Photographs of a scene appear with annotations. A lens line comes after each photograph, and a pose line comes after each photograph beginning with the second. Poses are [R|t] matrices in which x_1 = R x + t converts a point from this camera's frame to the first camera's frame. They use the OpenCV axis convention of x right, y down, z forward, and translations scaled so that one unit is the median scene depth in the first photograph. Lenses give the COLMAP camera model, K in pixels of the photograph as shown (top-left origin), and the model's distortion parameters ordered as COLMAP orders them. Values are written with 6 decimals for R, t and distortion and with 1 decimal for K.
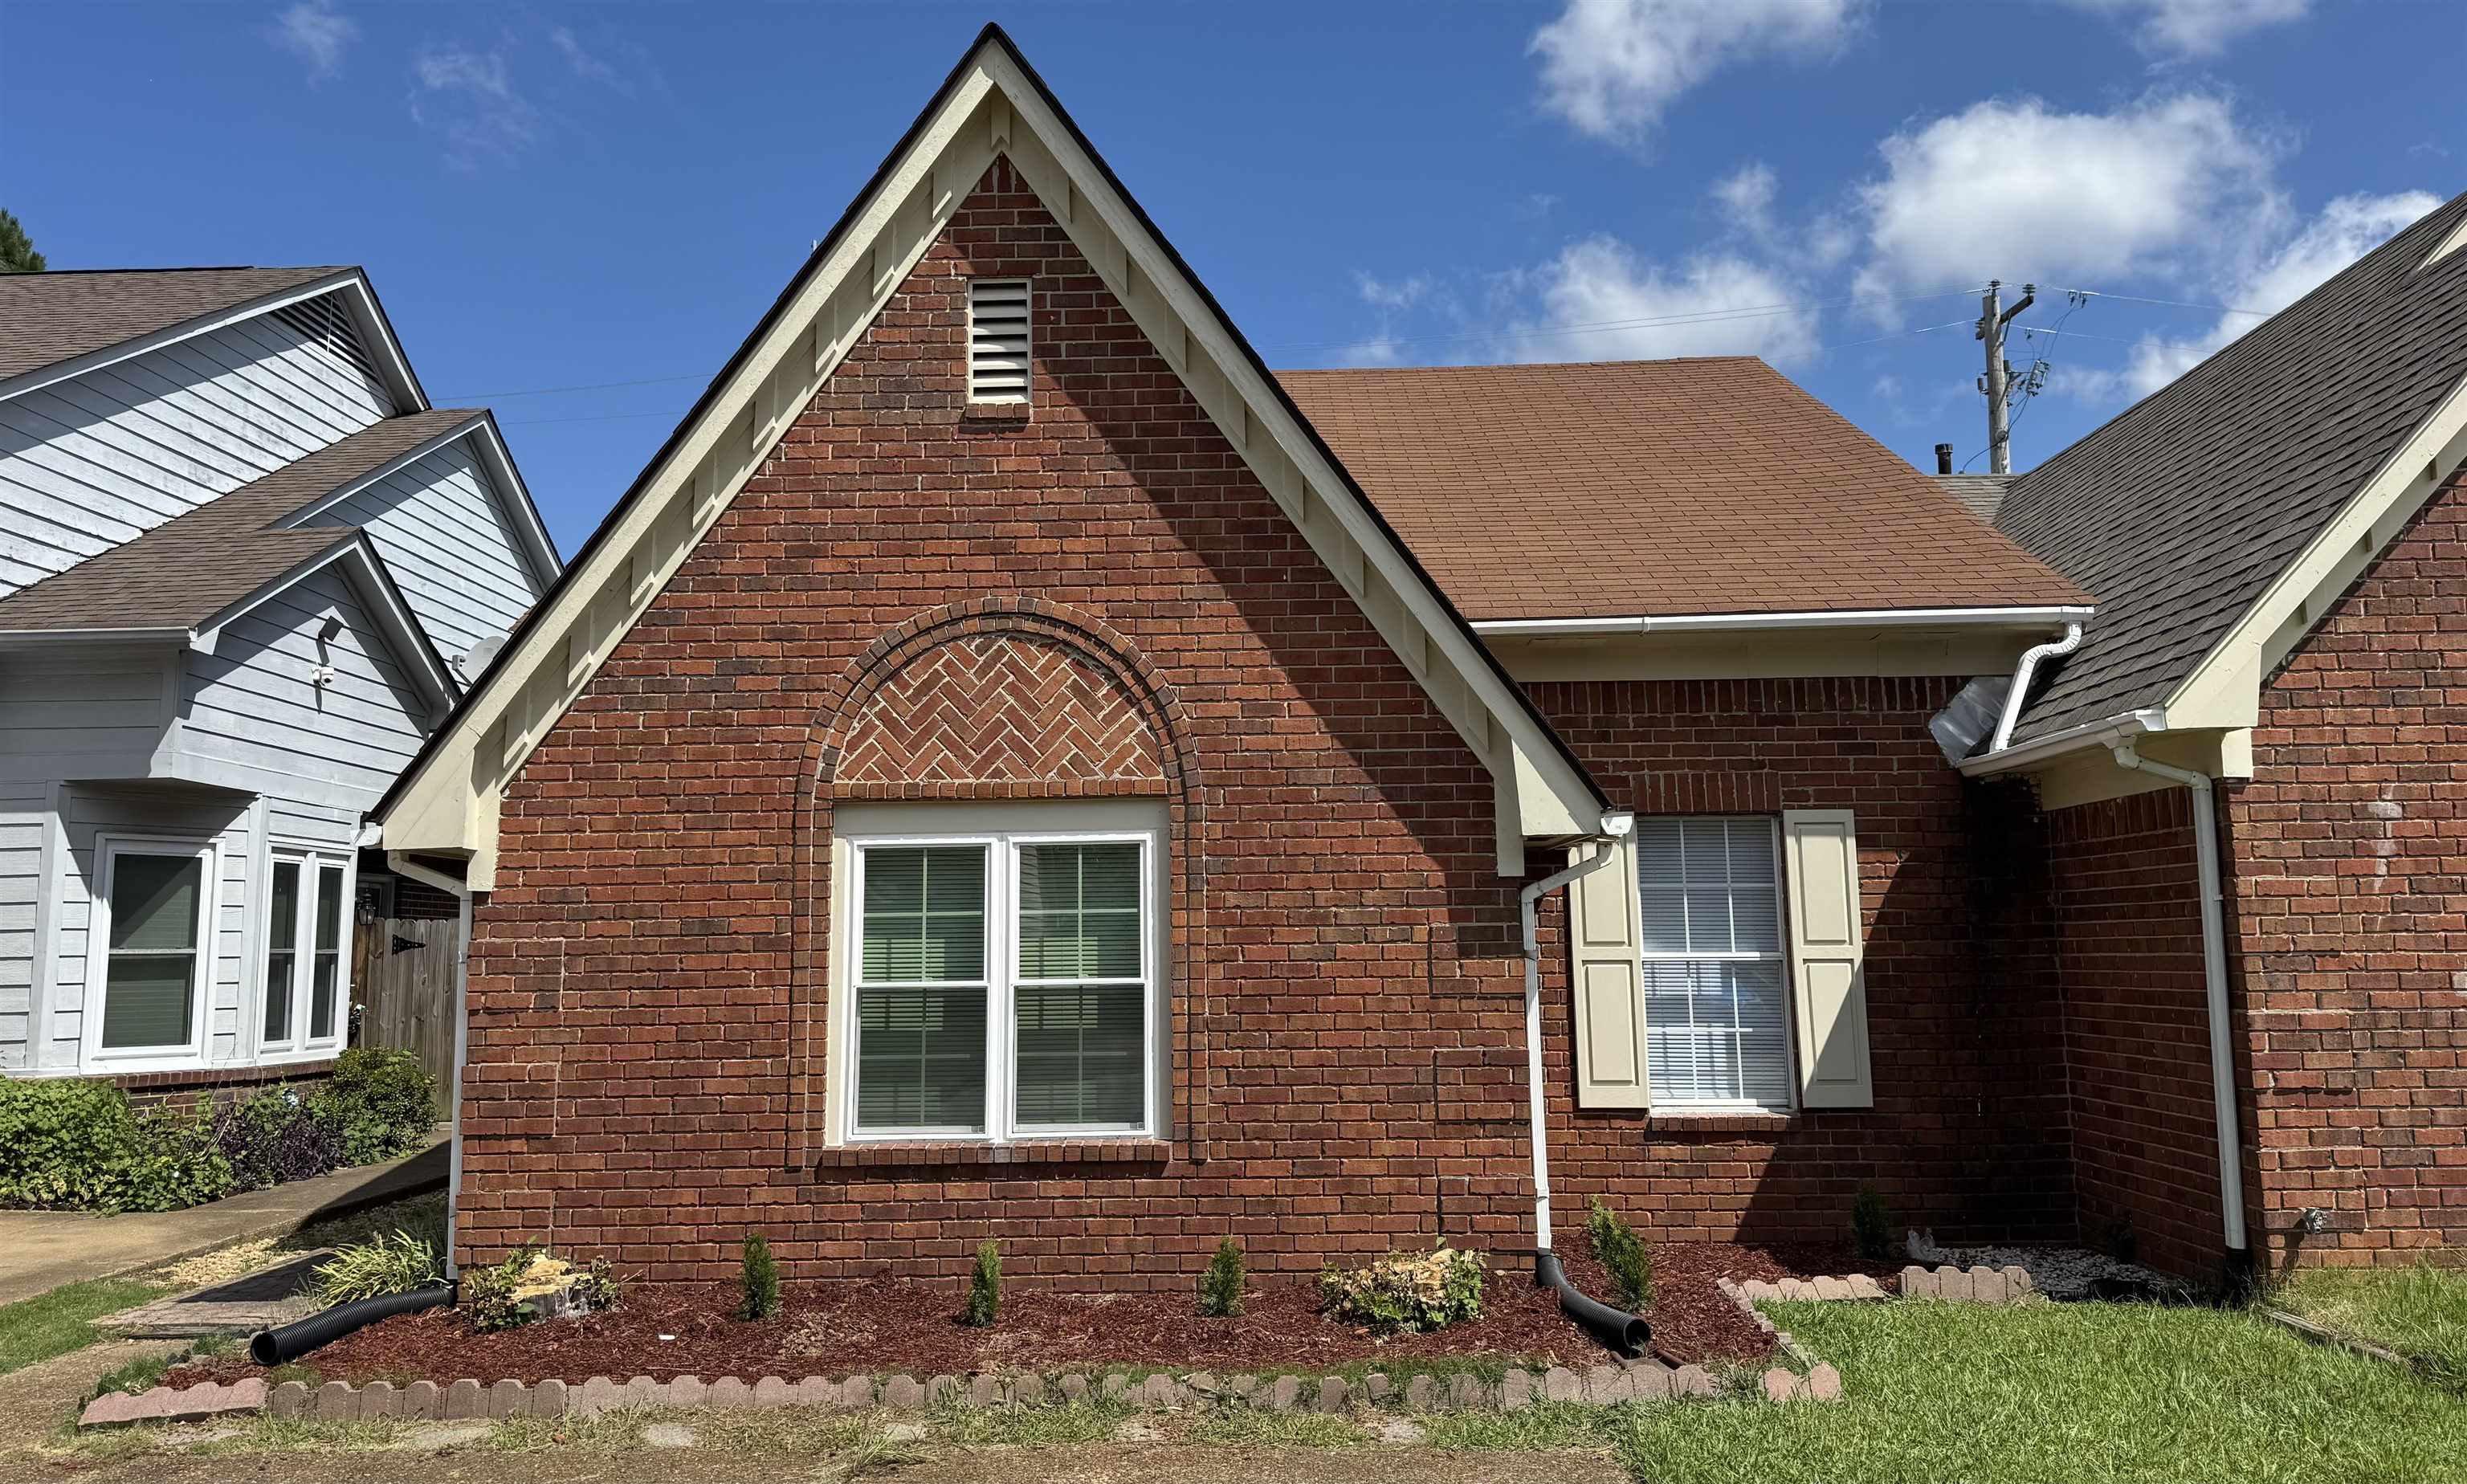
lens RADIAL K [[1896.8, 0, 1226.4], [0, 1896.8, 645.5], [0, 0, 1]] dist [0.143825, -0.233668]
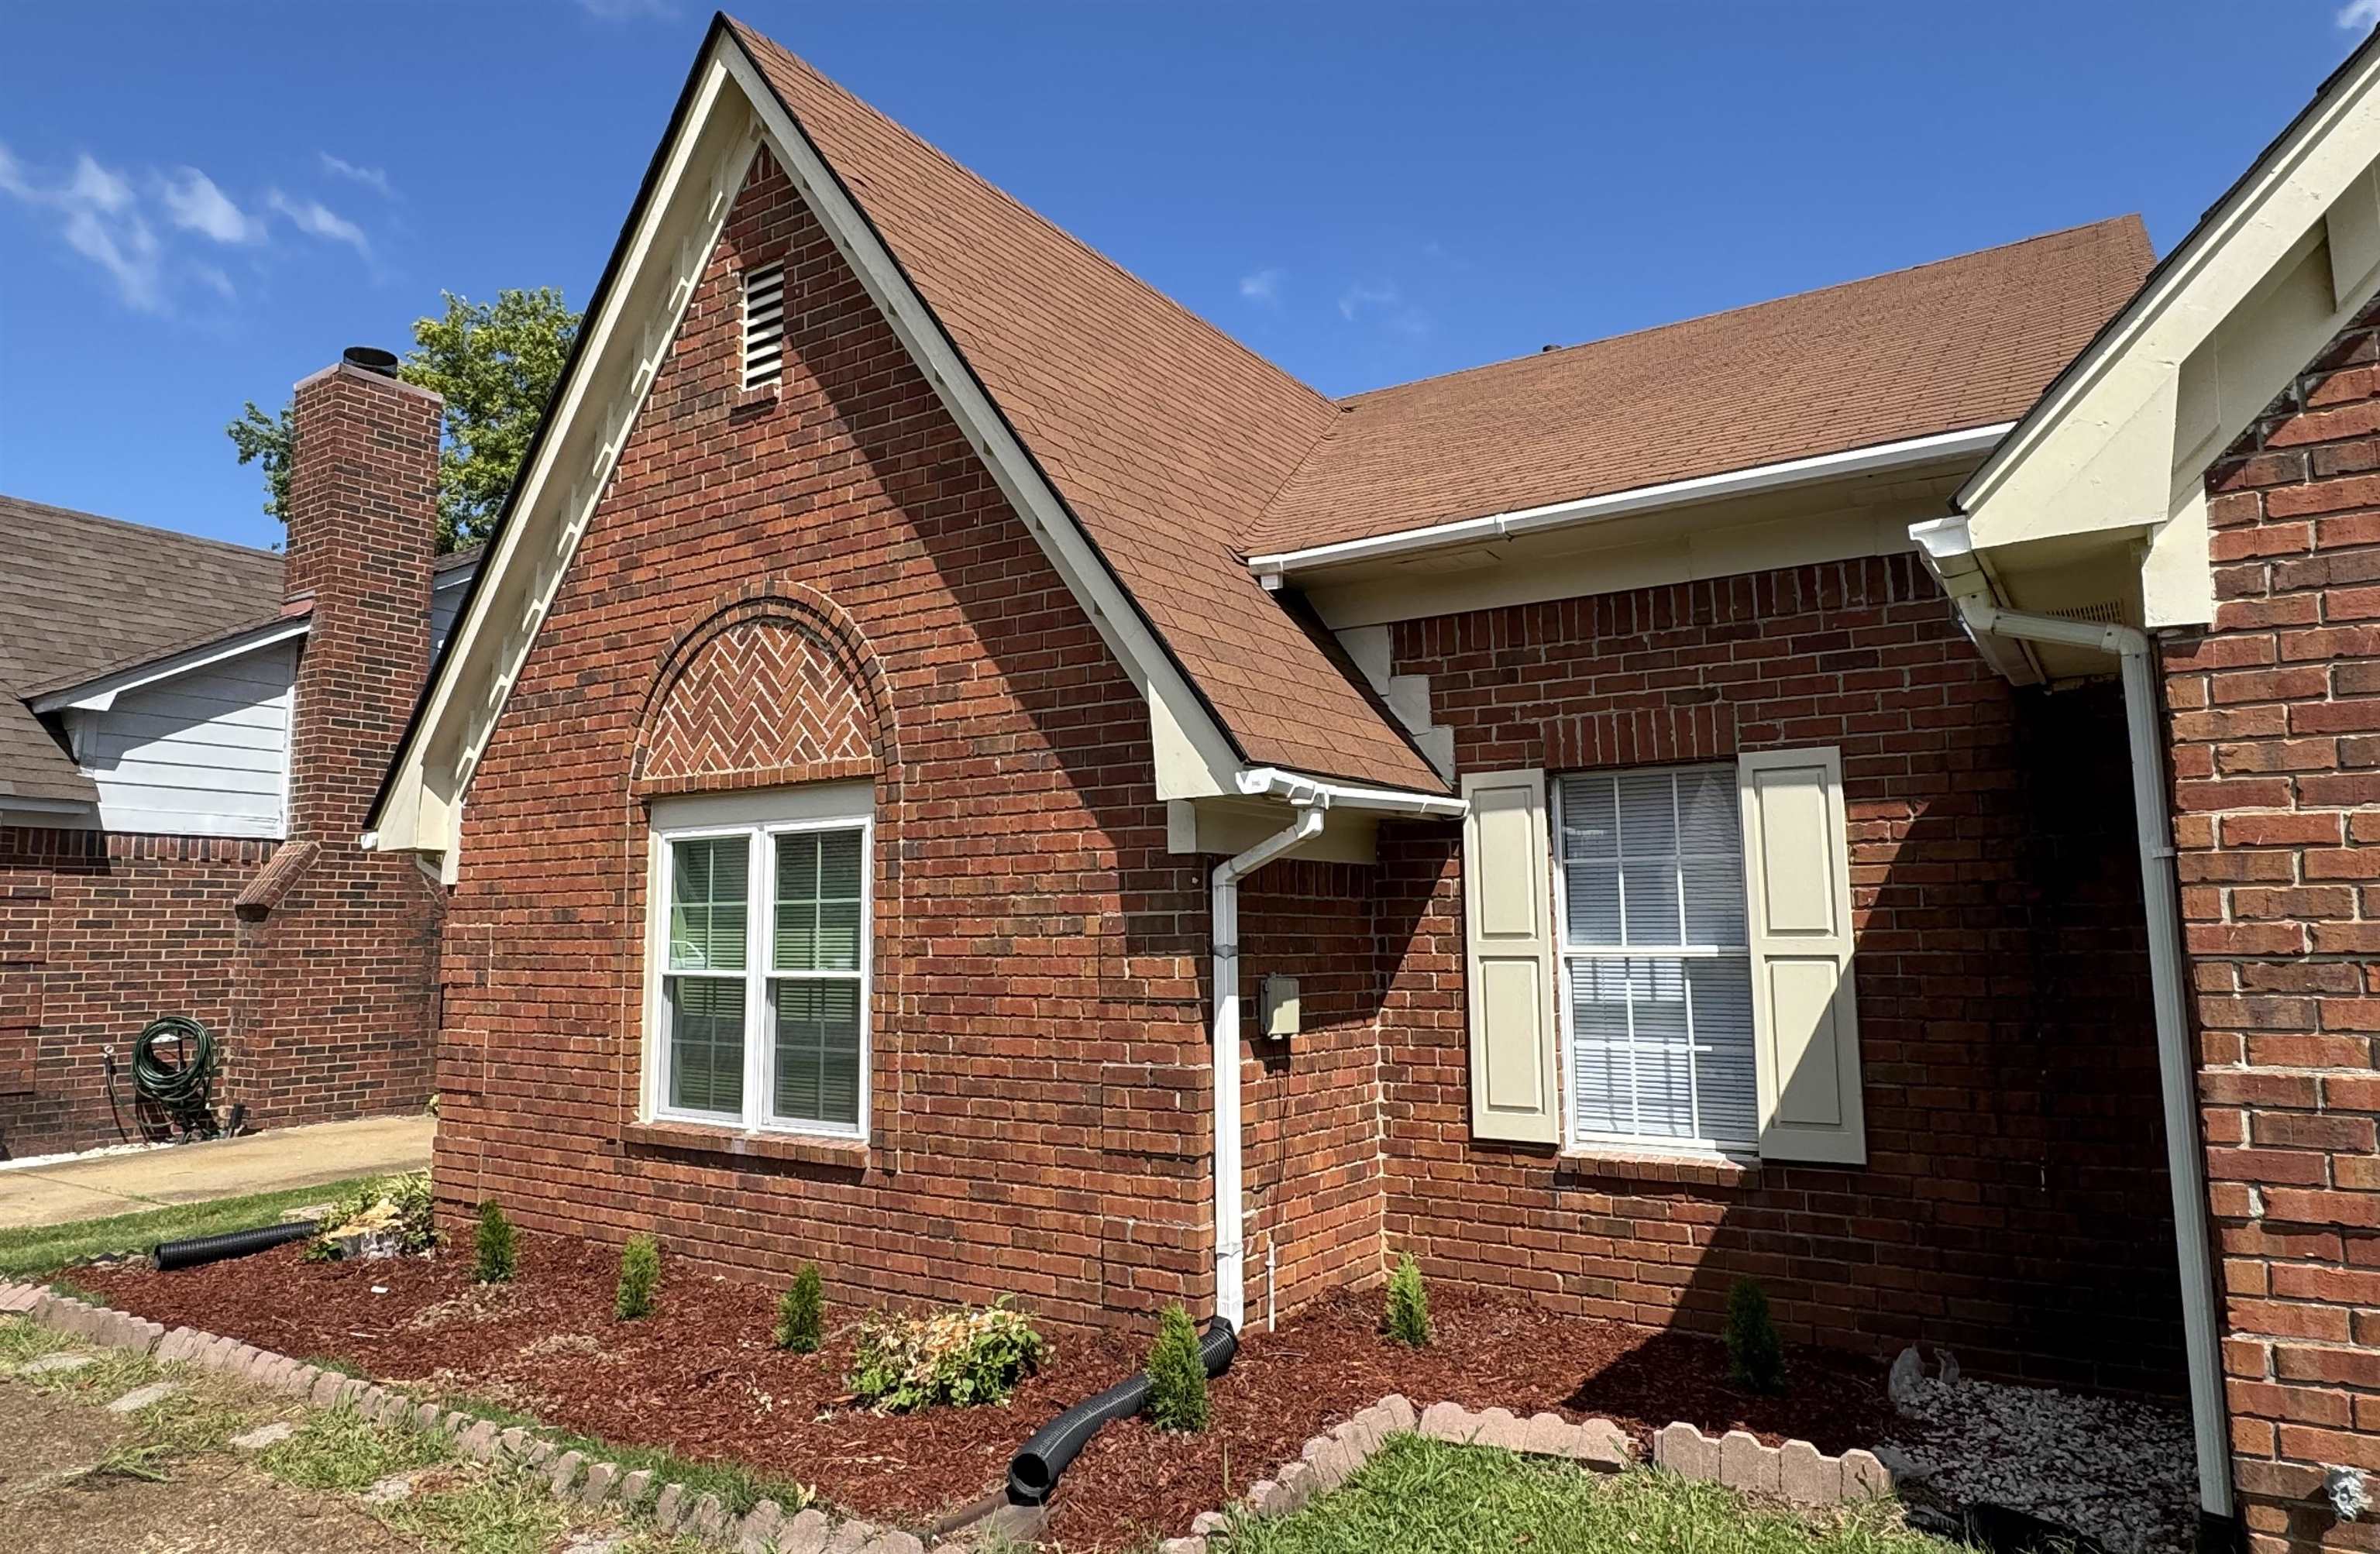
lens RADIAL K [[1445.3, 0, 1180.3], [0, 1445.3, 748.8], [0, 0, 1]] dist [-0.001756, -0.001219]
pose [[0.845883, -0.062686, -0.529672, 0.460589], [0.080658, 0.996683, 0.010855, 0.069627], [0.527235, -0.051905, 0.848133, 0.480663]]
